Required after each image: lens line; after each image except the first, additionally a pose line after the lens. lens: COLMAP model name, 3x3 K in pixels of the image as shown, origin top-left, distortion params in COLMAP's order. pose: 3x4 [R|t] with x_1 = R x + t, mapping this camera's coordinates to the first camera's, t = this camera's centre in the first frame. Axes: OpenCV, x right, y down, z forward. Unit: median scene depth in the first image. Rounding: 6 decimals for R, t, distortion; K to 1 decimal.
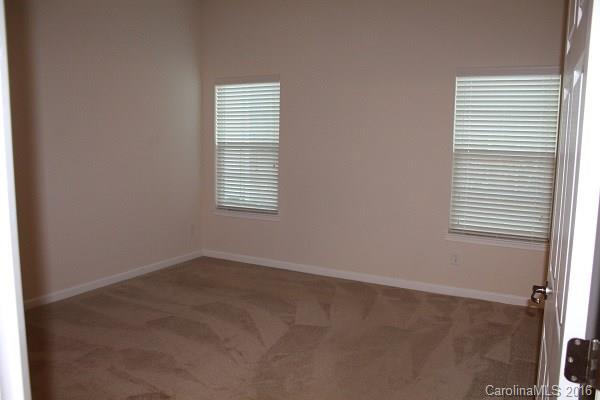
lens RADIAL K [[505.2, 0, 300.0], [0, 505.2, 200.0], [0, 0, 1]] dist [-0.143908, 0.140850]
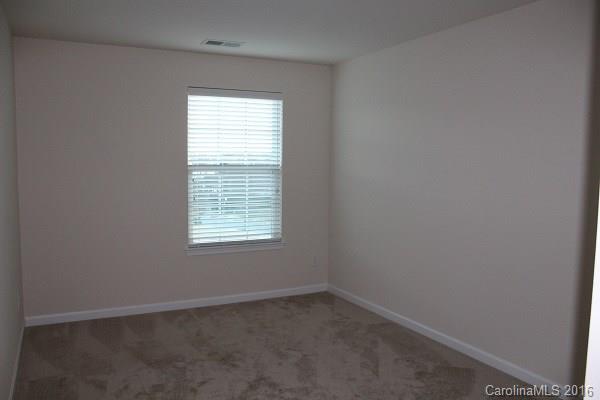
lens RADIAL K [[505.2, 0, 300.0], [0, 505.2, 200.0], [0, 0, 1]] dist [-0.143908, 0.140850]
pose [[0.579023, -0.082352, 0.811142, -0.729155], [0.102465, 0.994348, 0.027809, -0.065774], [-0.808847, 0.067012, 0.584188, 0.397878]]
